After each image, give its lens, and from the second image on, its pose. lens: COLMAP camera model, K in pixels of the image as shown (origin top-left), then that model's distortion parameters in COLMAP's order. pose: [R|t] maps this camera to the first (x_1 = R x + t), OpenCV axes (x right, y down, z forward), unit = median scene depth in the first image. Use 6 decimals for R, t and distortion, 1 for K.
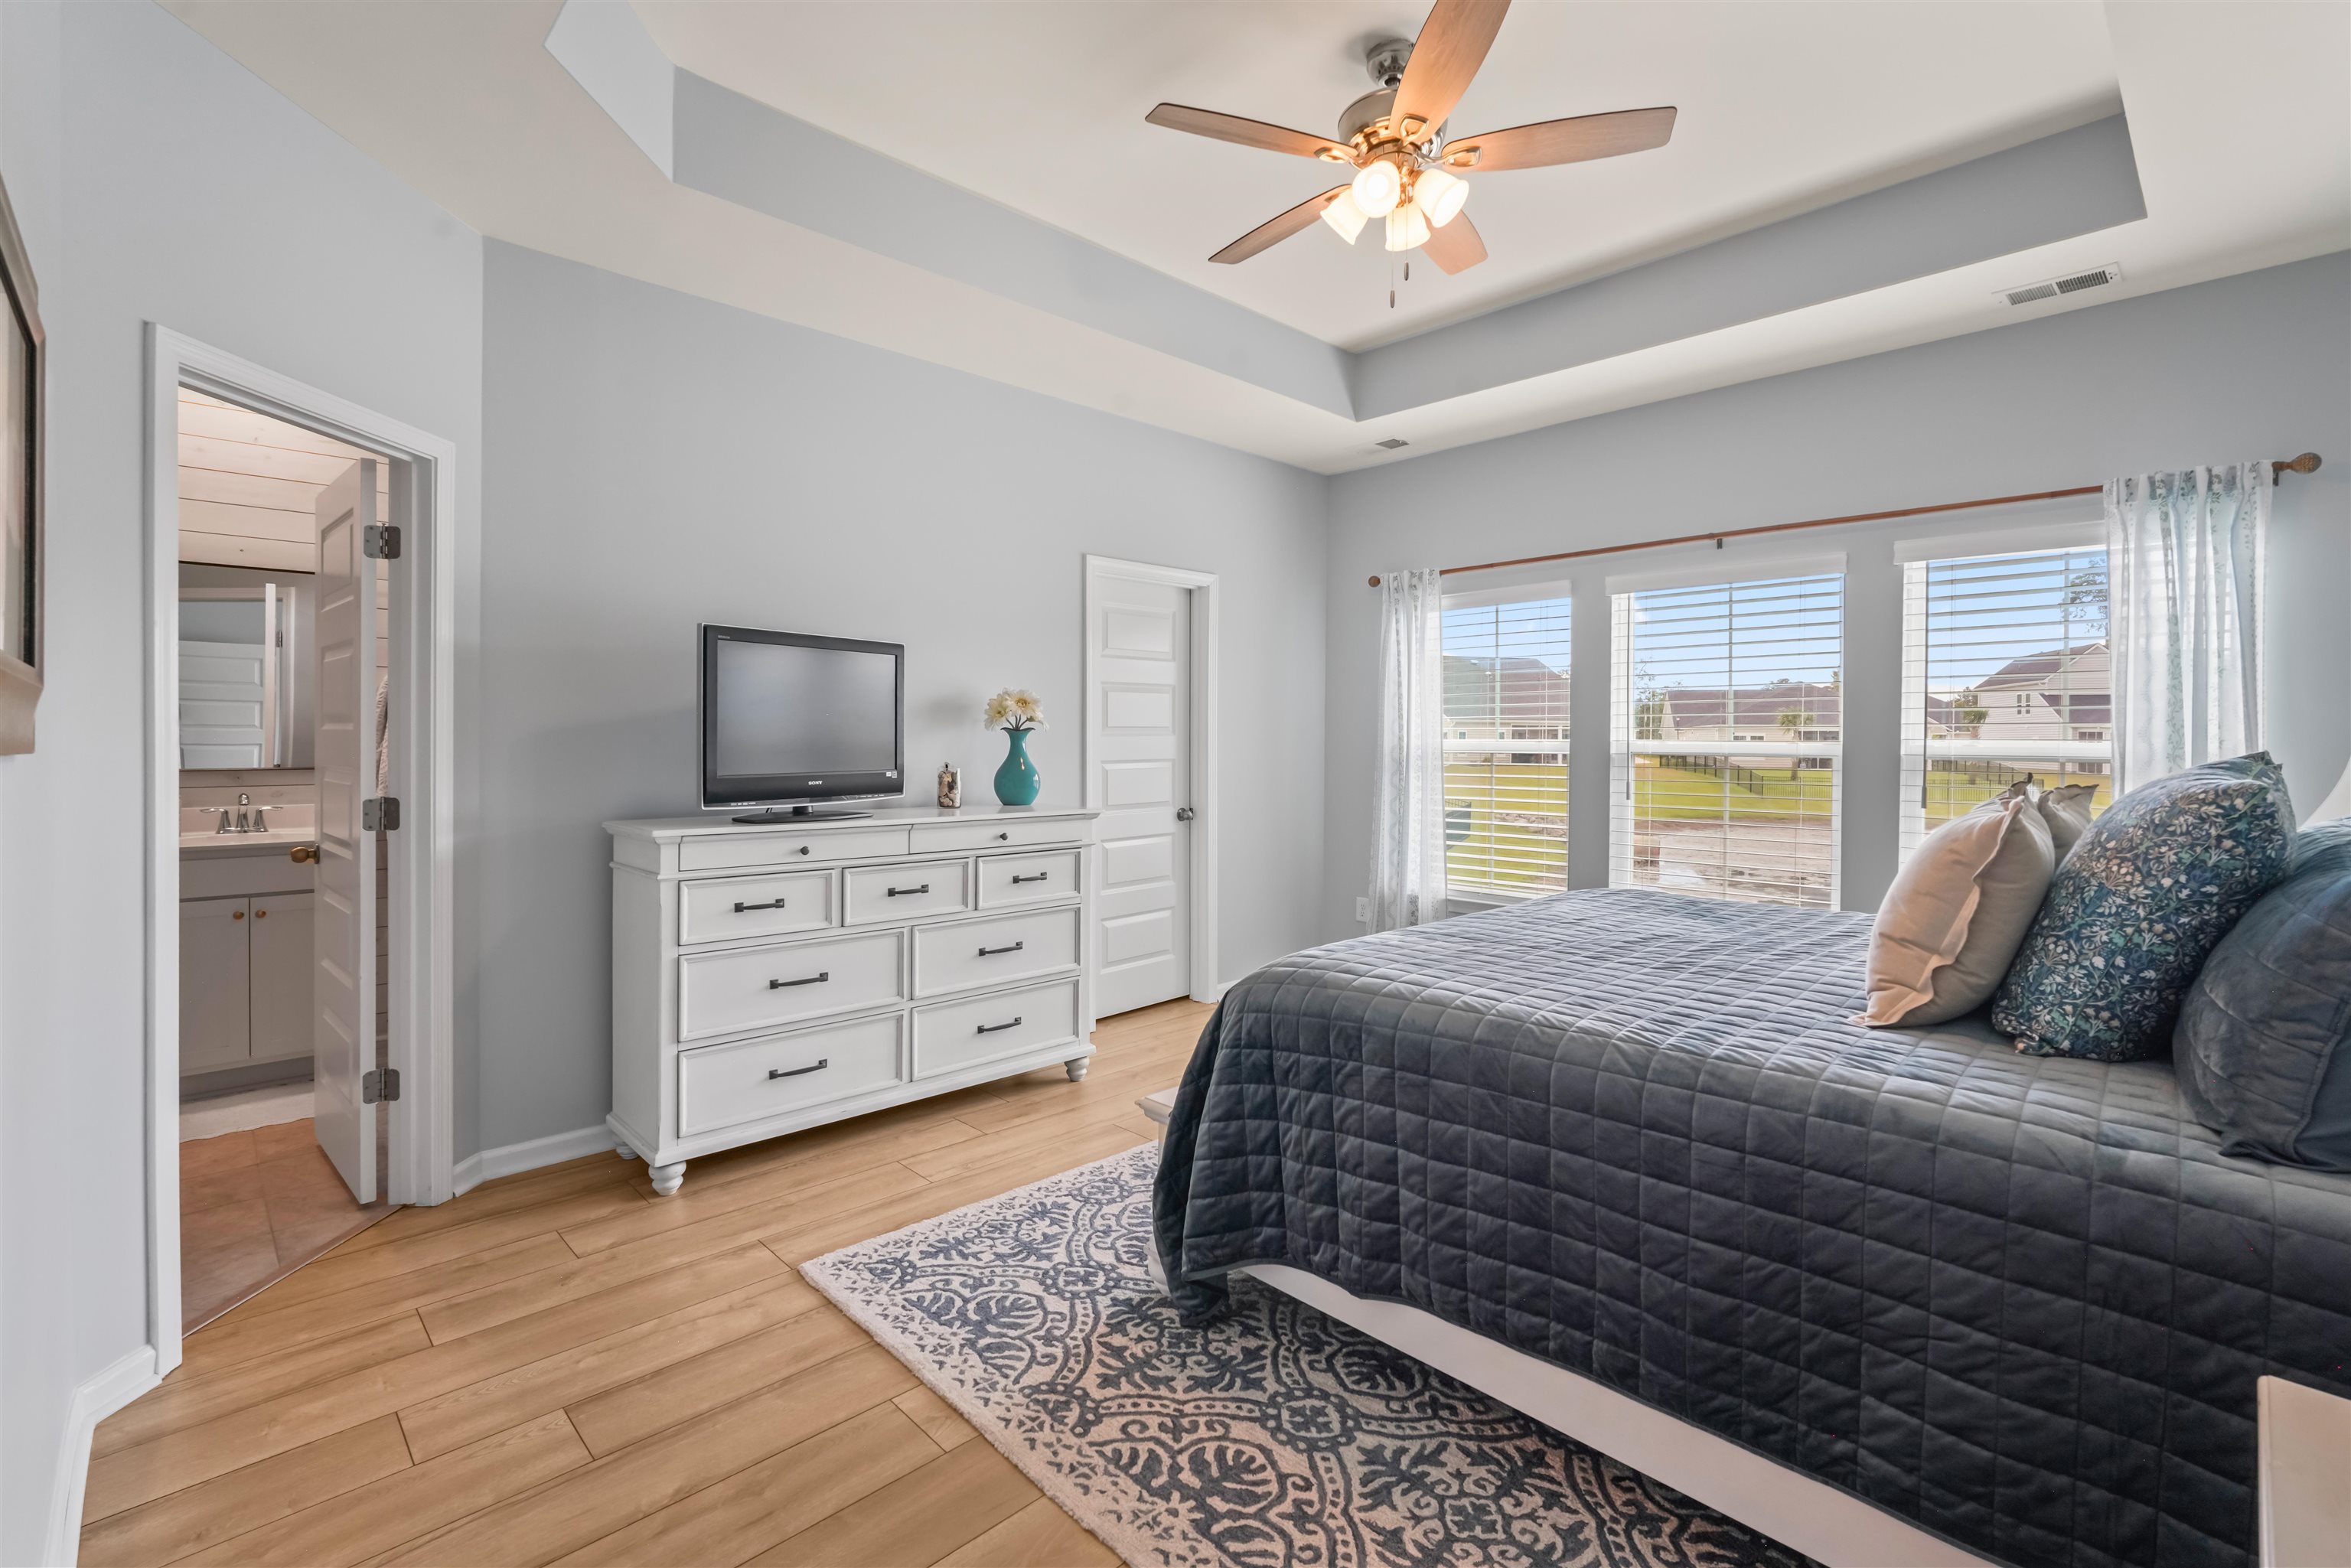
lens RADIAL K [[1034.5, 0, 1173.2], [0, 1034.5, 759.5], [0, 0, 1]] dist [-0.003262, 0.001289]
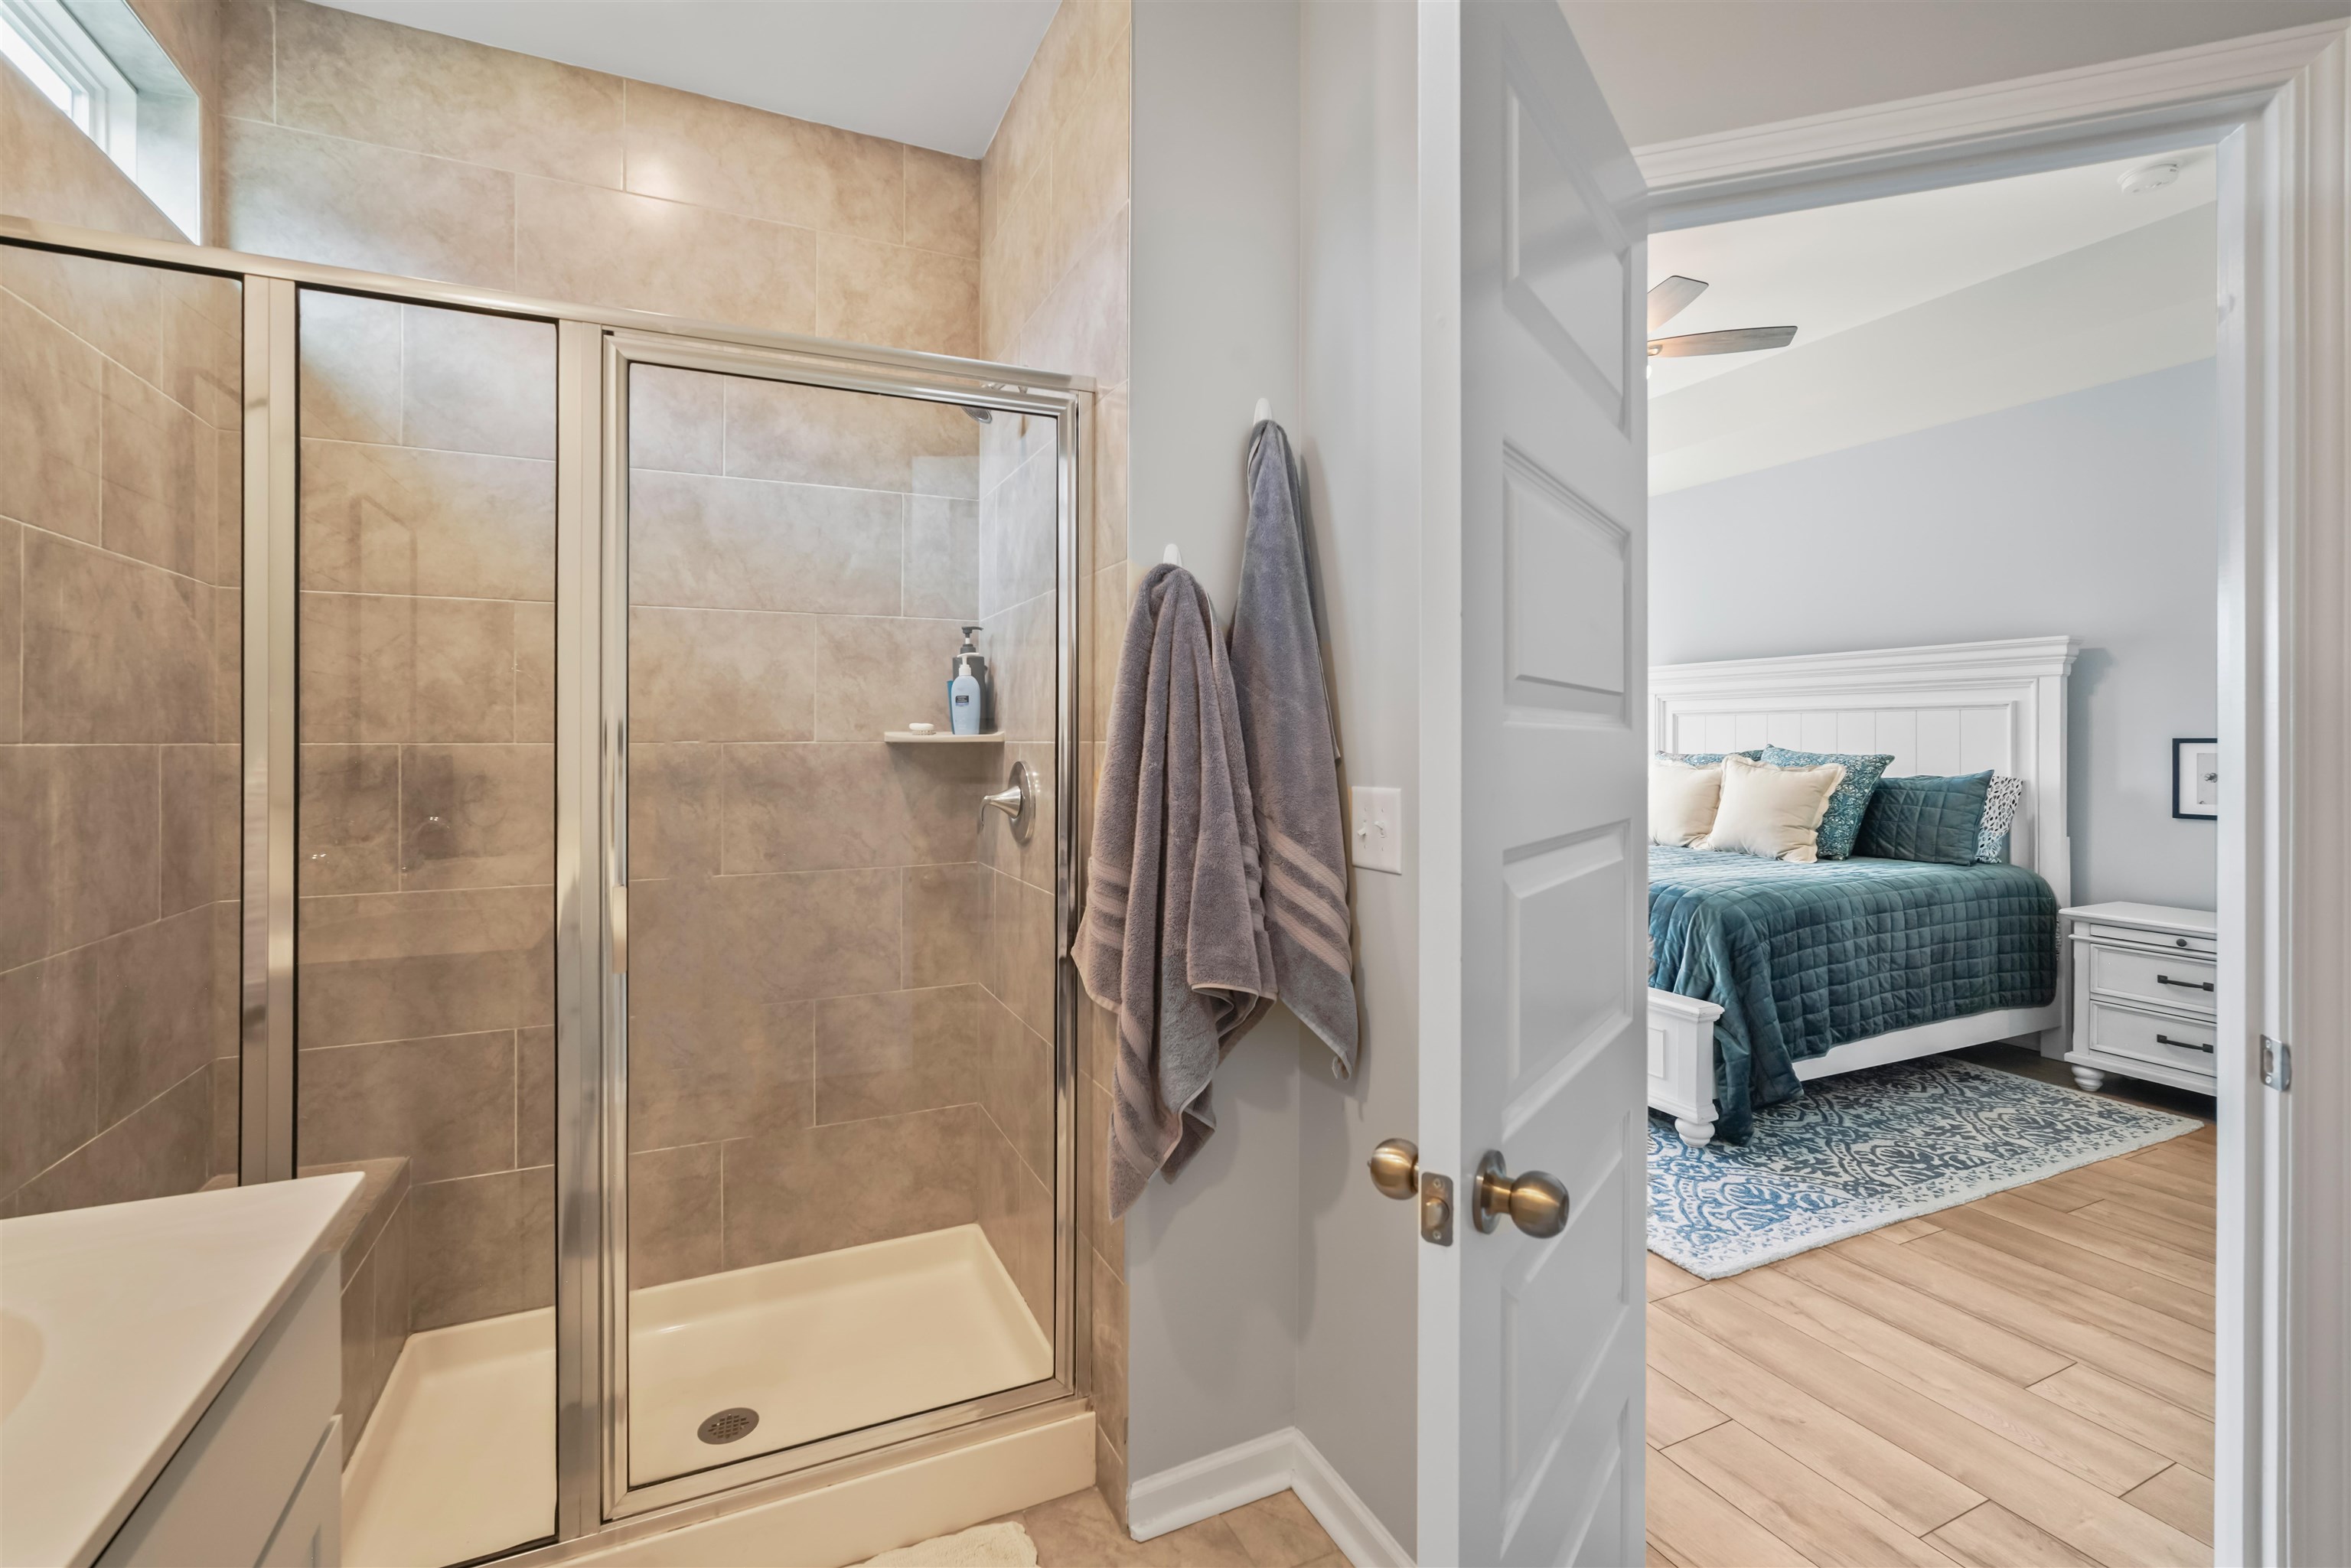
lens RADIAL K [[1034.5, 0, 1167.6], [0, 1034.5, 742.3], [0, 0, 1]] dist [-0.003262, 0.001289]
pose [[0.319530, 0.003073, 0.947571, -1.811589], [0.013346, 0.999881, -0.007743, -0.022474], [-0.947482, 0.015120, 0.319451, 1.444976]]
